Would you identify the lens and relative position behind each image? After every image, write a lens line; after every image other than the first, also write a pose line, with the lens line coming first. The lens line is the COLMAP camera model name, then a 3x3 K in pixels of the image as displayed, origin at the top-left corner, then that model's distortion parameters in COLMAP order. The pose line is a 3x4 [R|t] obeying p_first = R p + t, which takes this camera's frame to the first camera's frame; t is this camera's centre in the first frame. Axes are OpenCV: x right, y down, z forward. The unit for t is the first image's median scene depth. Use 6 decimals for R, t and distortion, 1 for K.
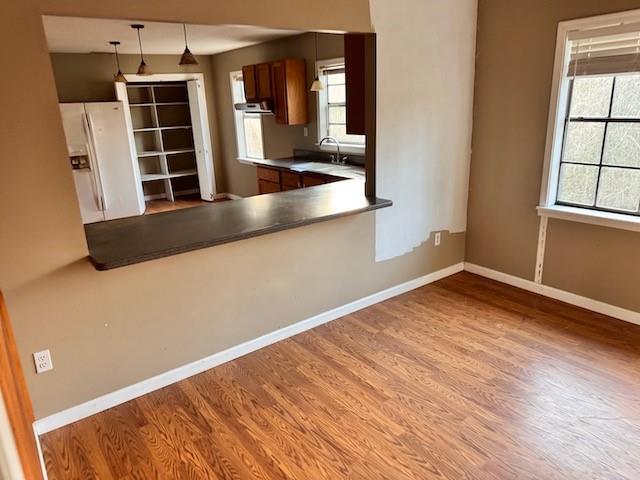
lens RADIAL K [[453.7, 0, 323.7], [0, 453.7, 232.5], [0, 0, 1]] dist [0.122586, -0.159746]
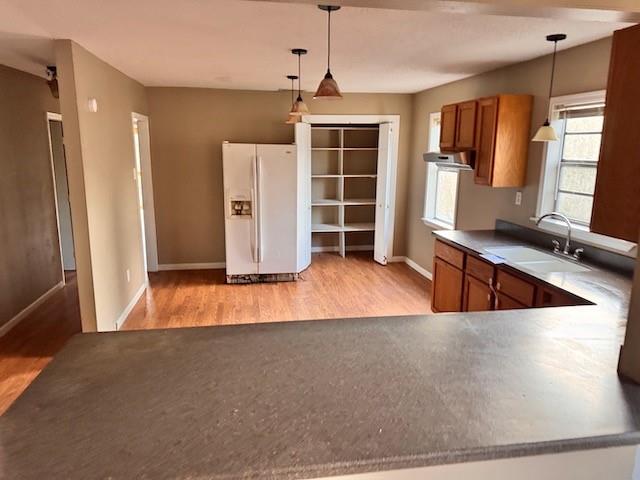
lens RADIAL K [[453.7, 0, 323.7], [0, 453.7, 232.5], [0, 0, 1]] dist [0.122586, -0.159746]
pose [[0.891880, 0.136111, -0.431304, 0.005530], [-0.173973, 0.983512, -0.049377, -0.086428], [0.417472, 0.119074, 0.900854, 0.266426]]
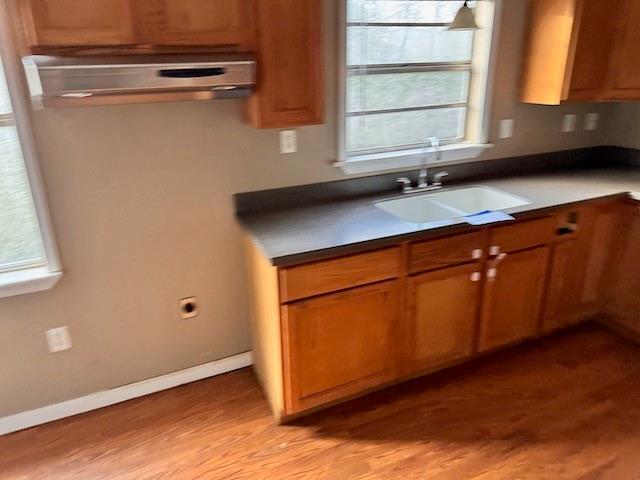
lens RADIAL K [[453.7, 0, 323.7], [0, 453.7, 232.5], [0, 0, 1]] dist [0.122586, -0.159746]
pose [[0.242340, -0.303205, 0.921595, -0.422801], [0.290801, 0.928937, 0.229152, -0.231070], [-0.925584, 0.212468, 0.313291, 0.872079]]
